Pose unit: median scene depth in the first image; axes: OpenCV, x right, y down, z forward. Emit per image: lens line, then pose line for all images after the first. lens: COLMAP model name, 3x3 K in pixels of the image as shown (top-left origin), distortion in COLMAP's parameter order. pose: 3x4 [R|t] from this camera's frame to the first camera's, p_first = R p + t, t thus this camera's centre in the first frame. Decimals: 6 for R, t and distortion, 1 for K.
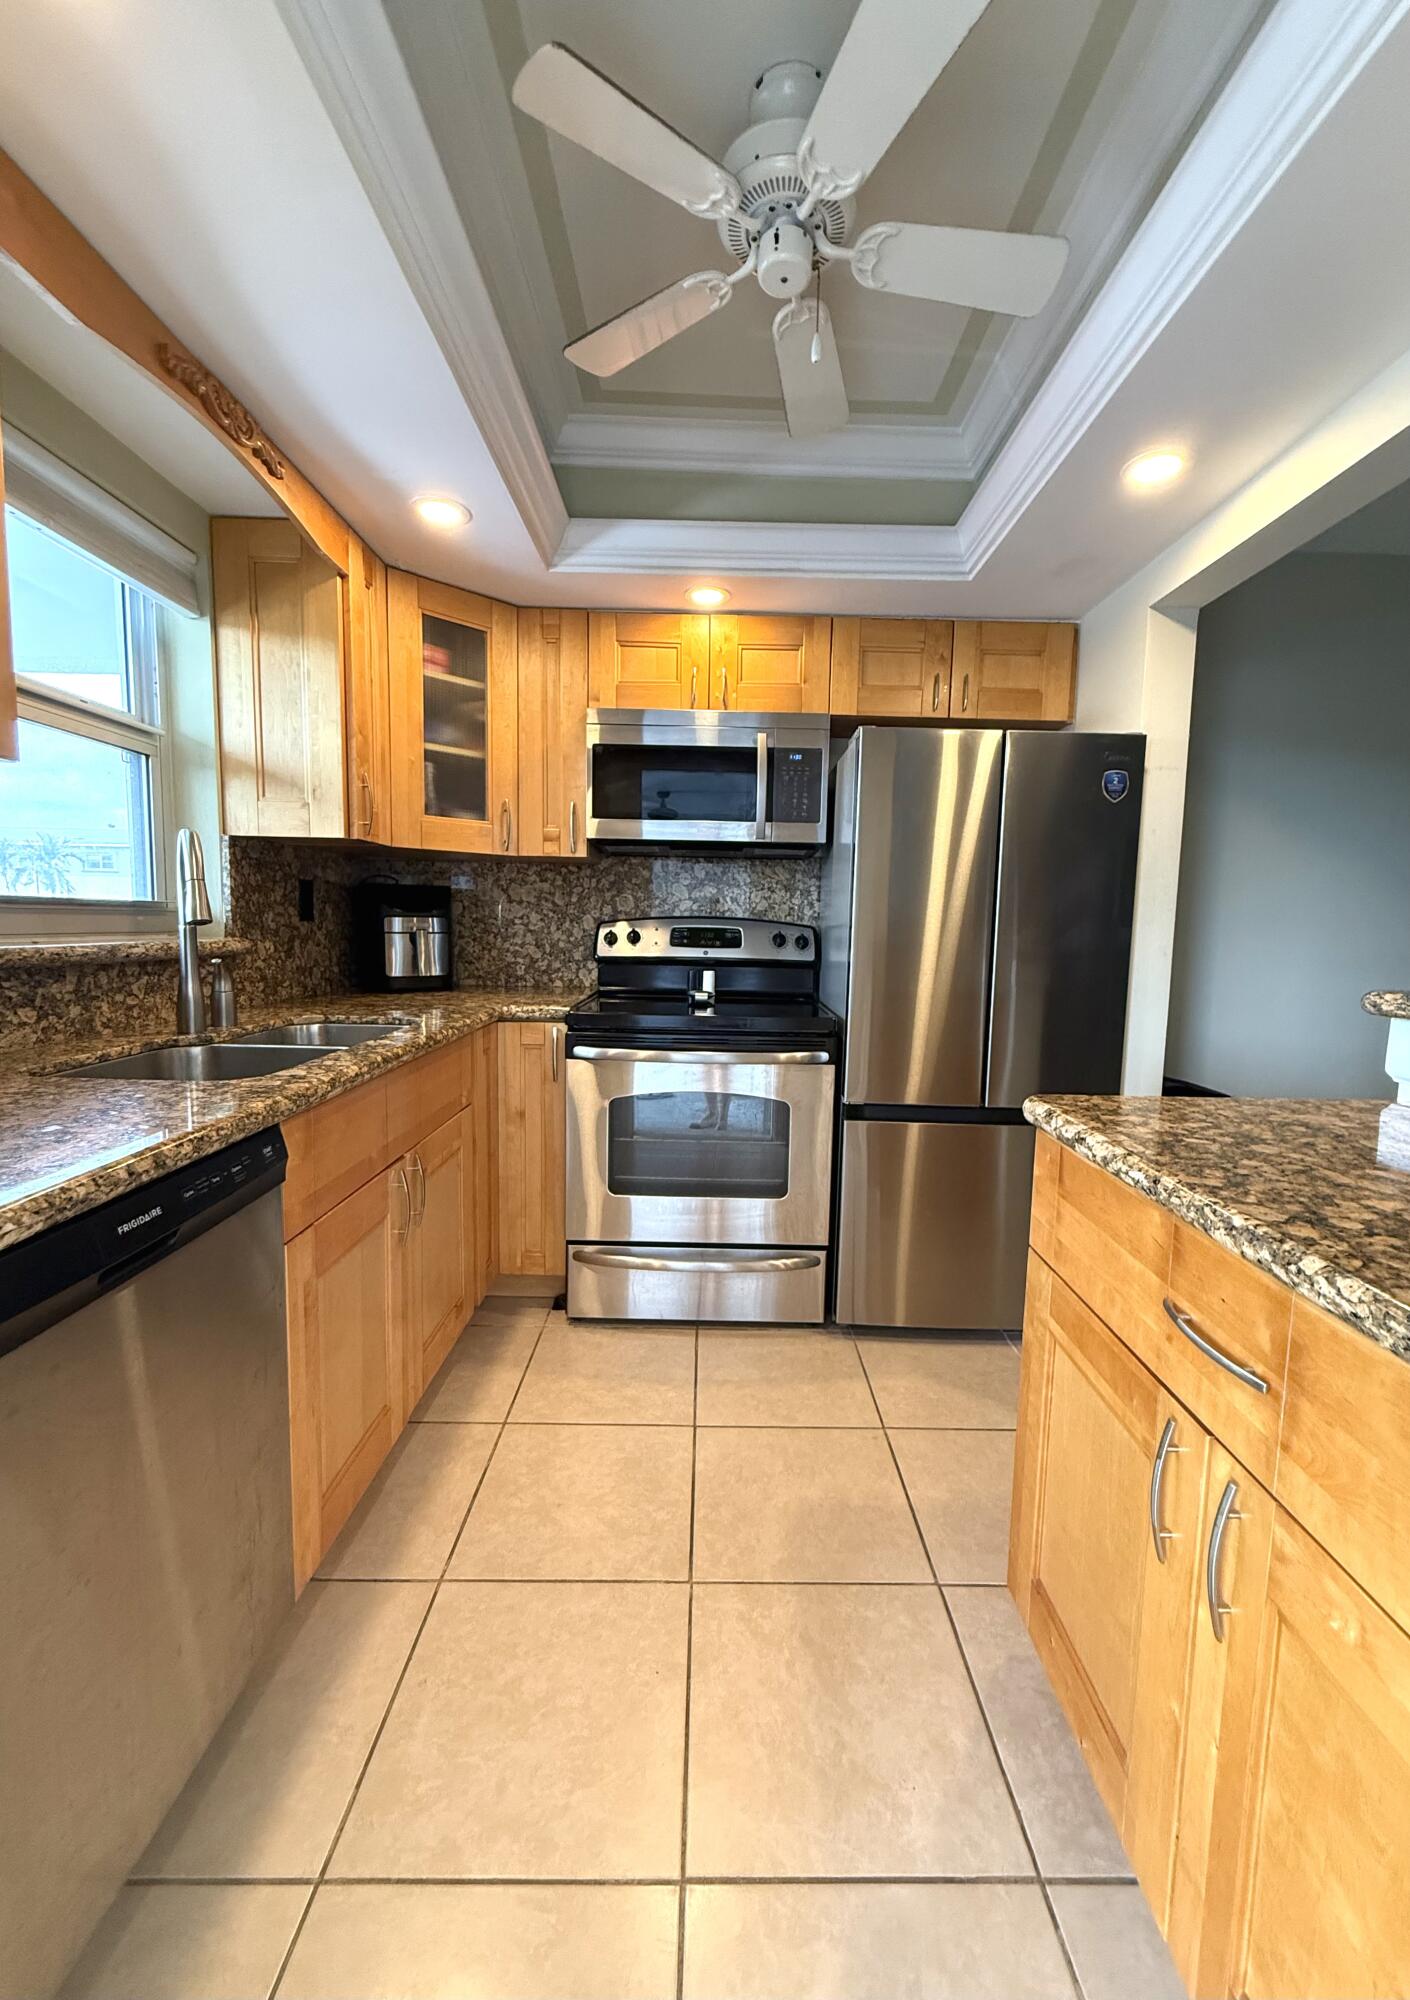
lens RADIAL K [[803.6, 0, 709.8], [0, 803.6, 995.4], [0, 0, 1]] dist [-0.000559, 0.000117]
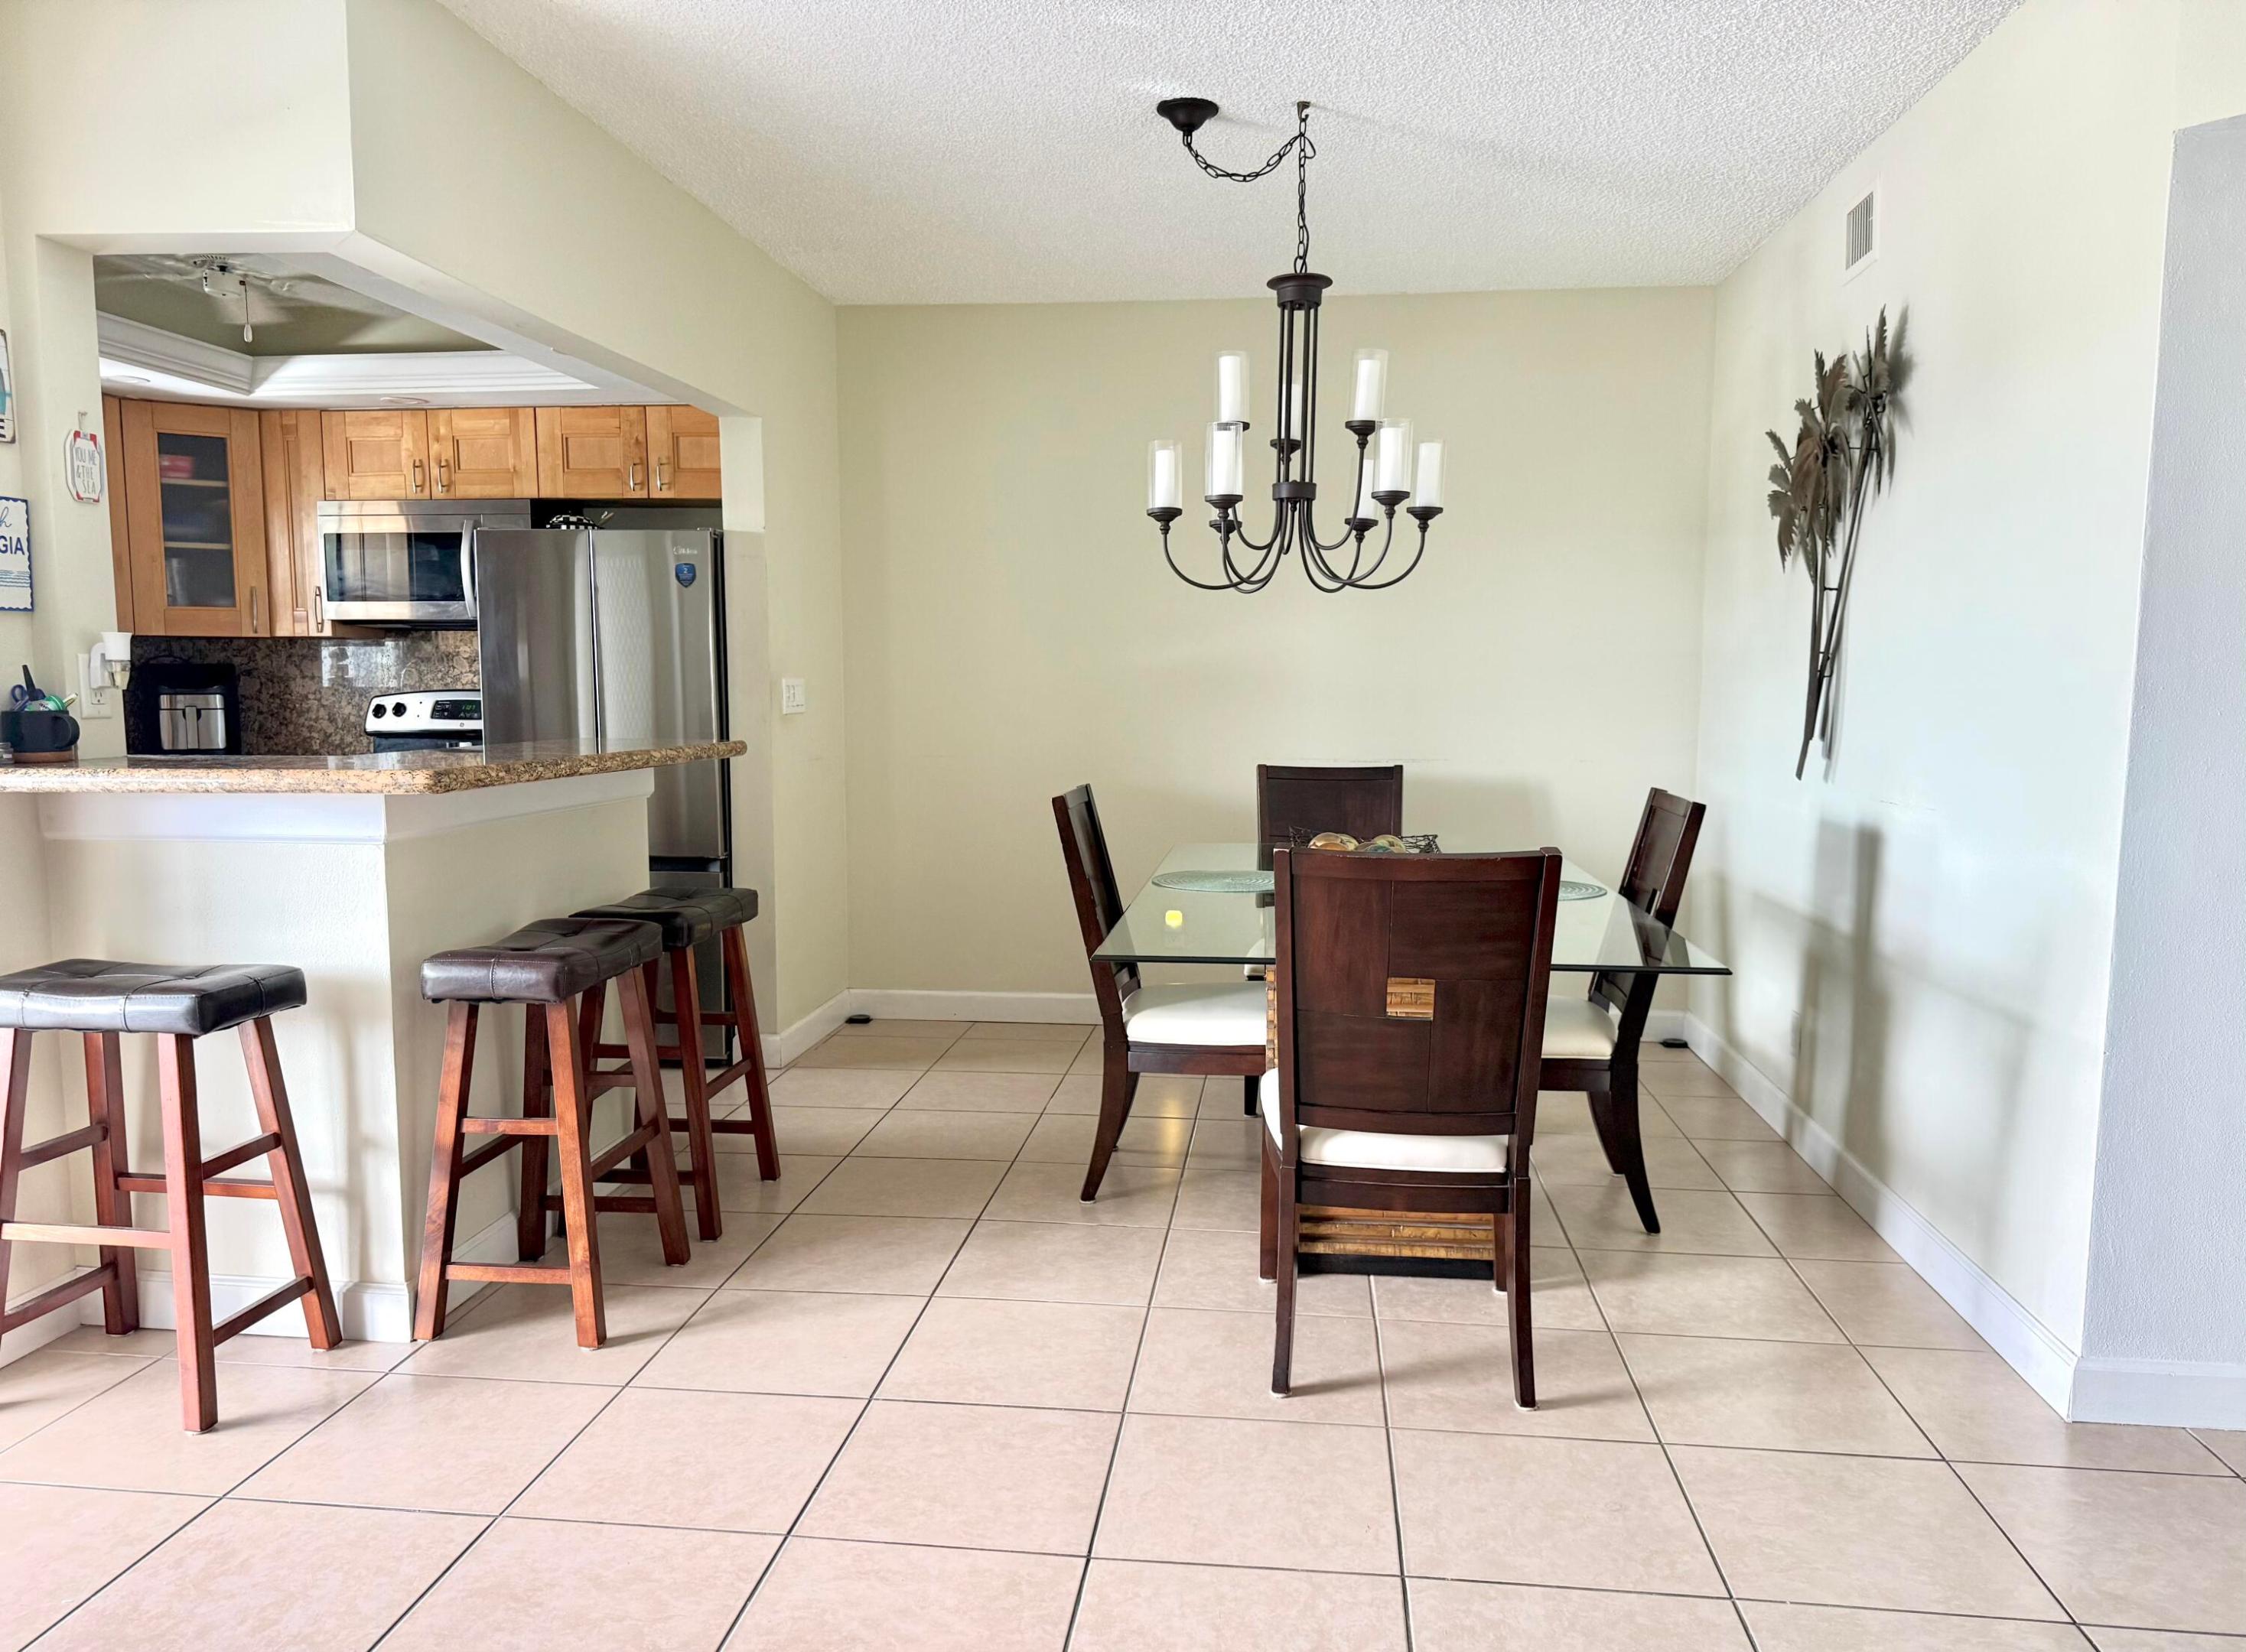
lens RADIAL K [[1590.1, 0, 1130.5], [0, 1590.1, 832.1], [0, 0, 1]] dist [-0.001415, -0.003151]
pose [[0.993535, -0.006182, -0.113359, 1.176029], [0.006550, 0.999974, 0.002875, 0.092673], [0.113338, -0.003599, 0.993550, -1.012585]]
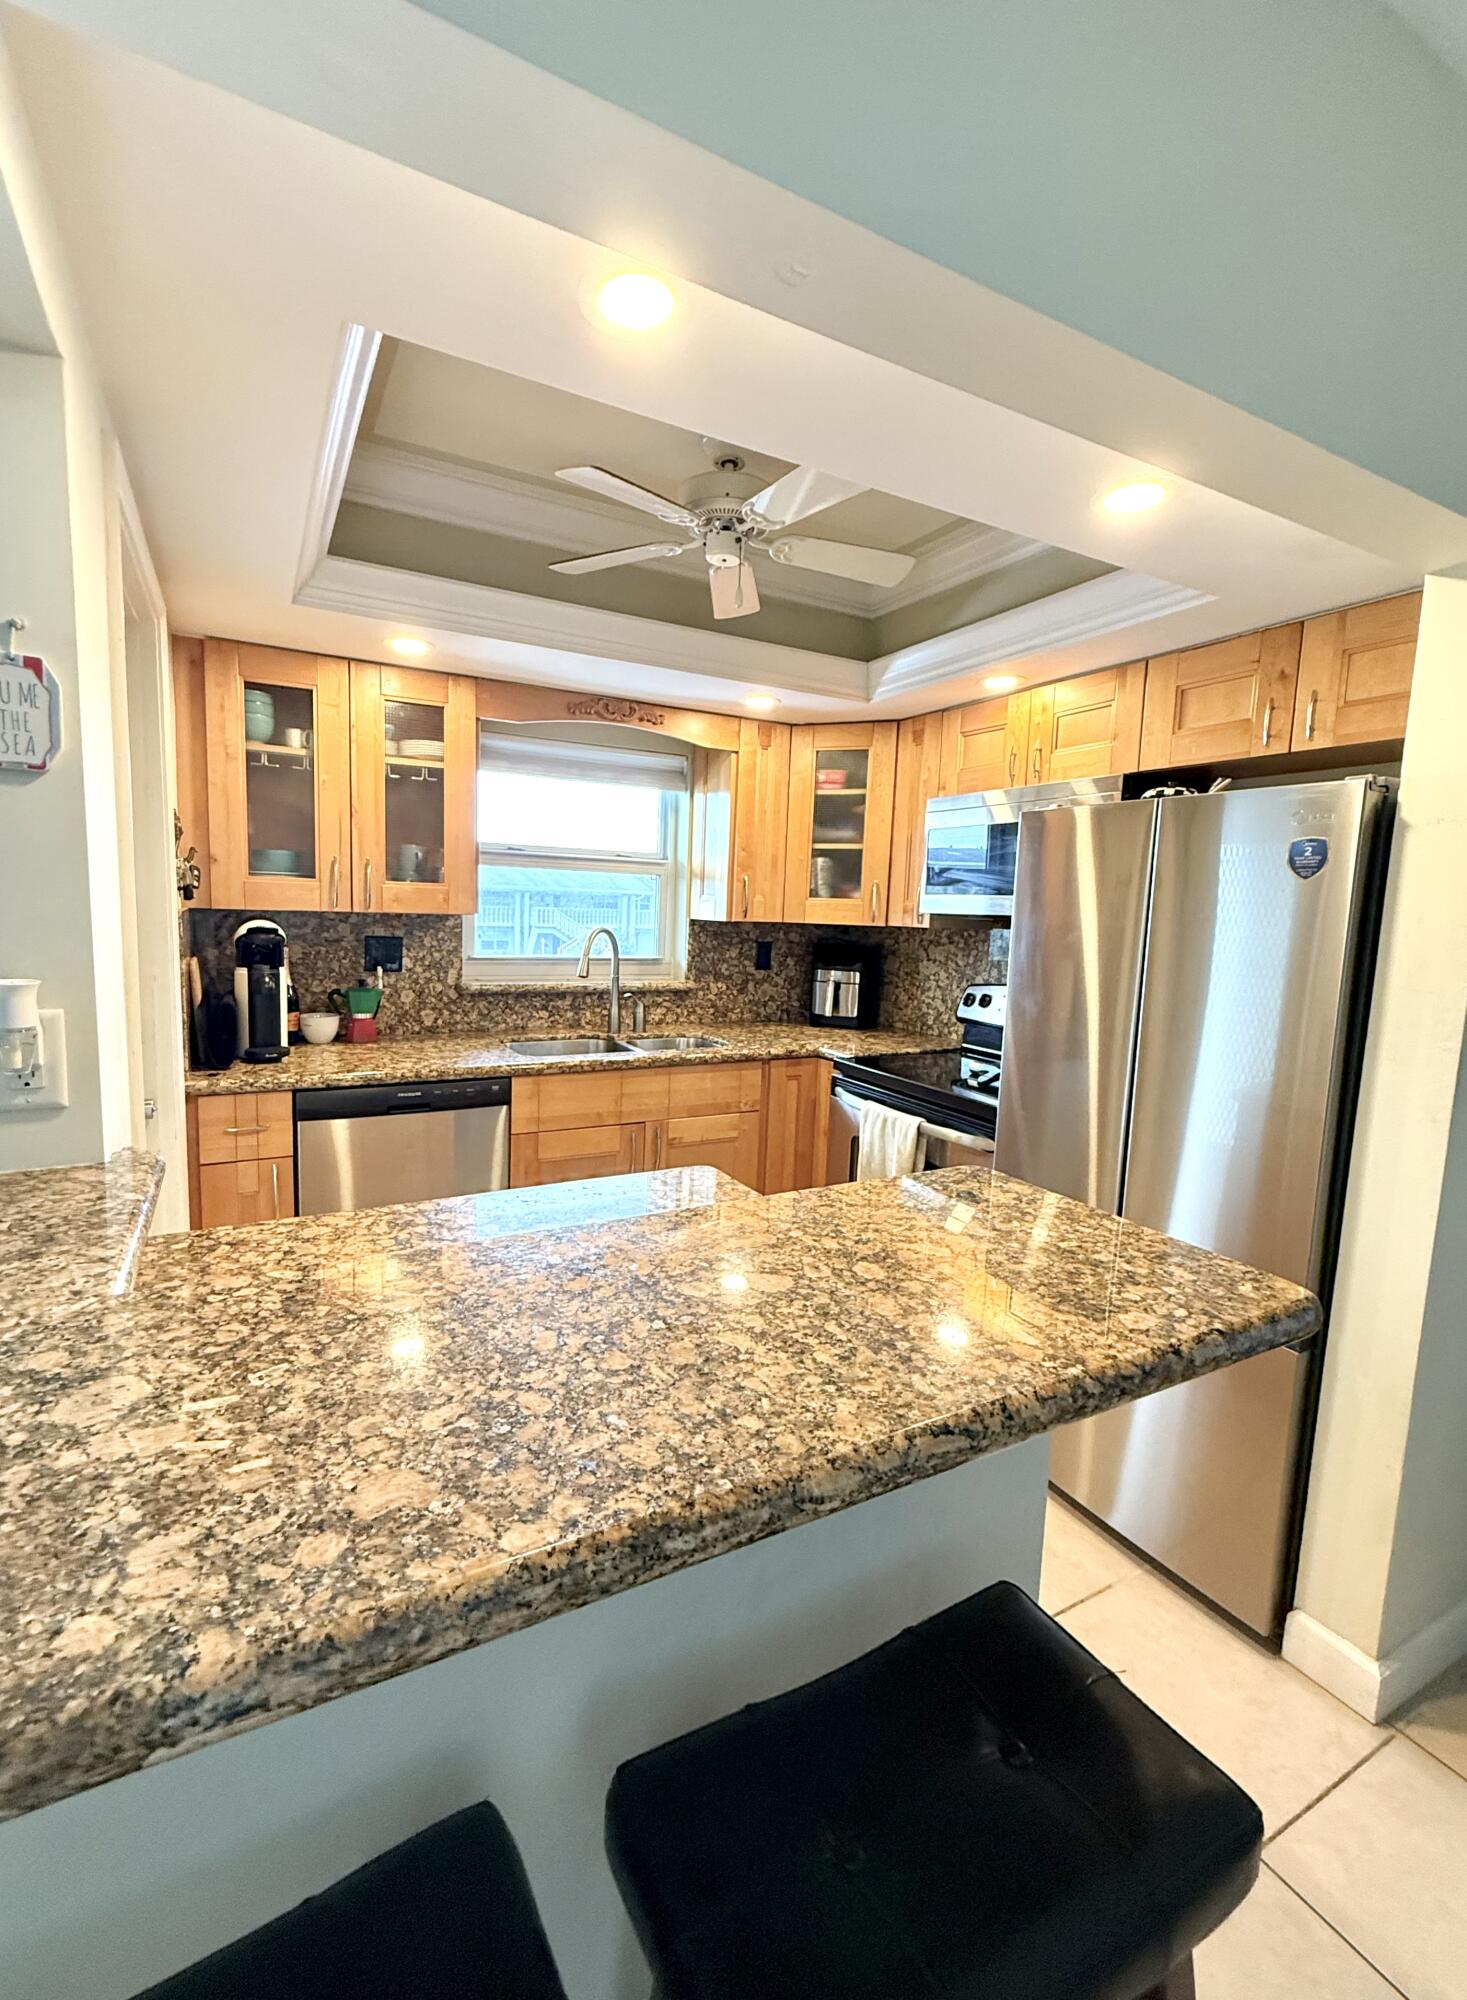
lens RADIAL K [[853.0, 0, 673.4], [0, 853.0, 1003.2], [0, 0, 1]] dist [-0.000306, 0.000422]
pose [[0.453927, 0.096972, -0.885746, 0.776960], [-0.105814, 0.992893, 0.054475, -0.096838], [0.884733, 0.068997, 0.460962, 0.142904]]
